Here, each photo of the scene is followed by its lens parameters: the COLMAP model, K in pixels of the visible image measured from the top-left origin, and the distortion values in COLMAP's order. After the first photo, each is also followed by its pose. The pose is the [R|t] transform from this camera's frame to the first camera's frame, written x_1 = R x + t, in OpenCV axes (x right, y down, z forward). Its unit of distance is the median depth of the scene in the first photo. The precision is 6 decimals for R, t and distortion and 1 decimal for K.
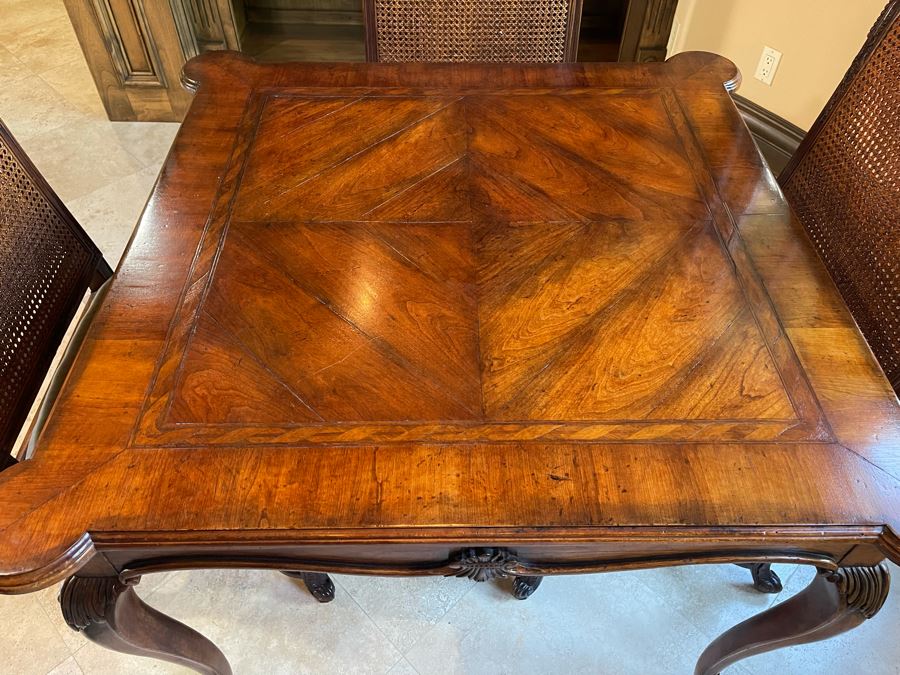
lens RADIAL K [[687.2, 0, 449.7], [0, 687.2, 337.7], [0, 0, 1]] dist [0.073782, -0.106643]
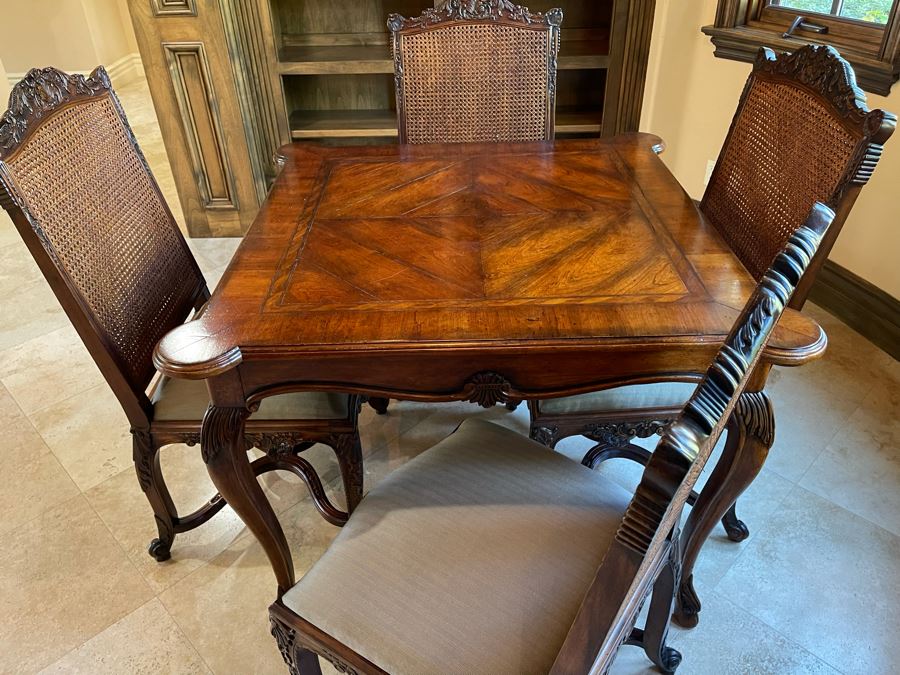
lens RADIAL K [[687.2, 0, 451.6], [0, 687.2, 321.7], [0, 0, 1]] dist [0.073782, -0.106643]
pose [[0.999373, -0.027438, -0.022385, 0.006665], [0.020517, 0.963890, -0.265508, 0.480873], [0.028862, 0.264882, 0.963849, -0.394976]]
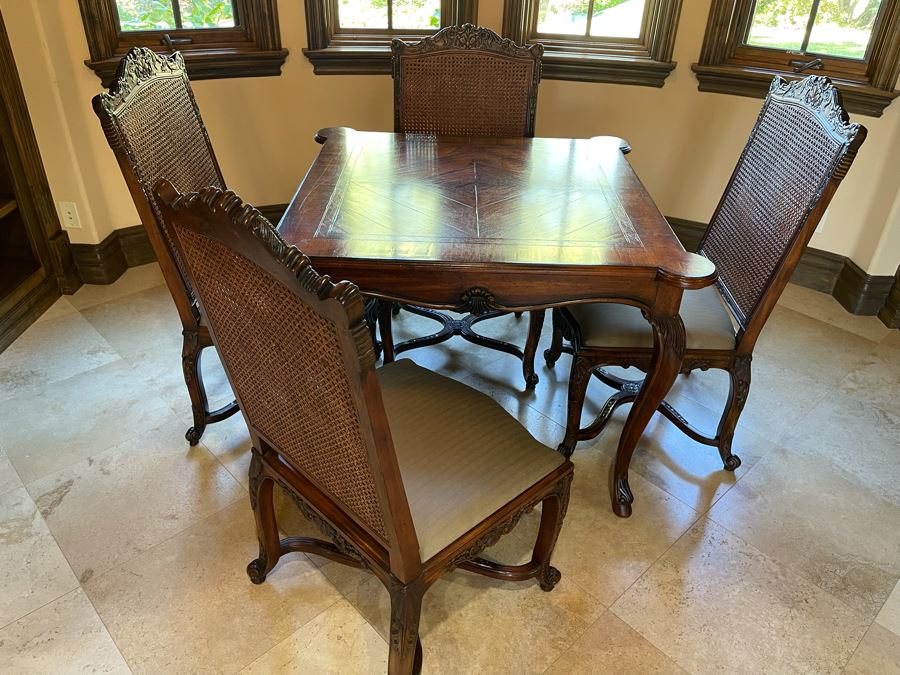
lens RADIAL K [[687.2, 0, 455.3], [0, 687.2, 332.2], [0, 0, 1]] dist [0.073782, -0.106643]
pose [[0.021843, -0.539361, 0.841791, -1.950938], [0.724188, 0.589023, 0.358613, -0.711987], [-0.689256, 0.601782, 0.403465, 0.552421]]
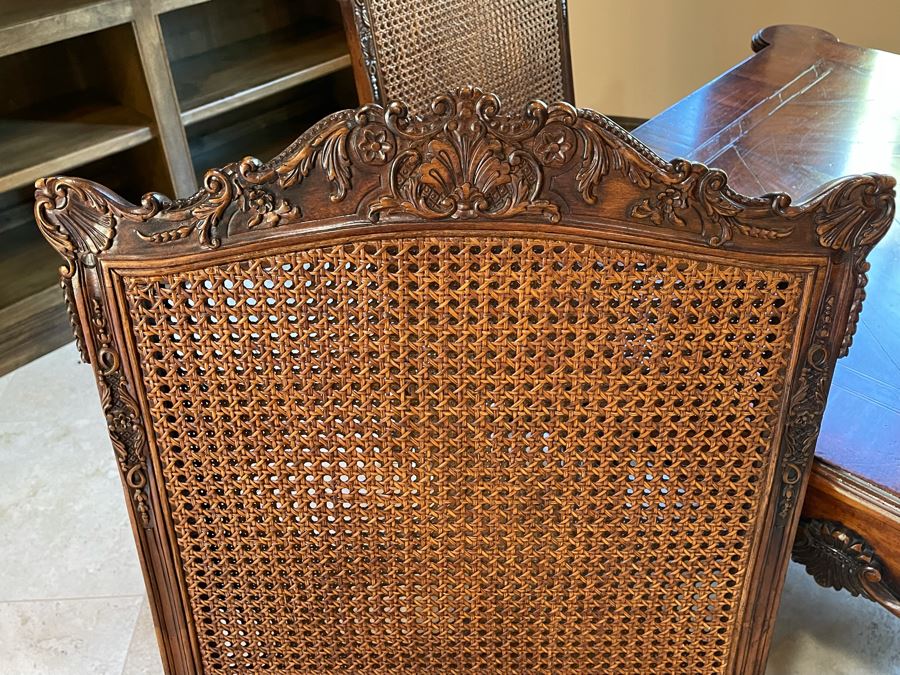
lens RADIAL K [[823.7, 0, 458.1], [0, 823.7, 323.5], [0, 0, 1]] dist [0.022631, 0.000000]
pose [[0.668320, -0.472490, 0.574544, -1.052856], [0.563837, 0.825564, 0.023057, -0.502470], [-0.485218, 0.308540, 0.818149, 0.623350]]
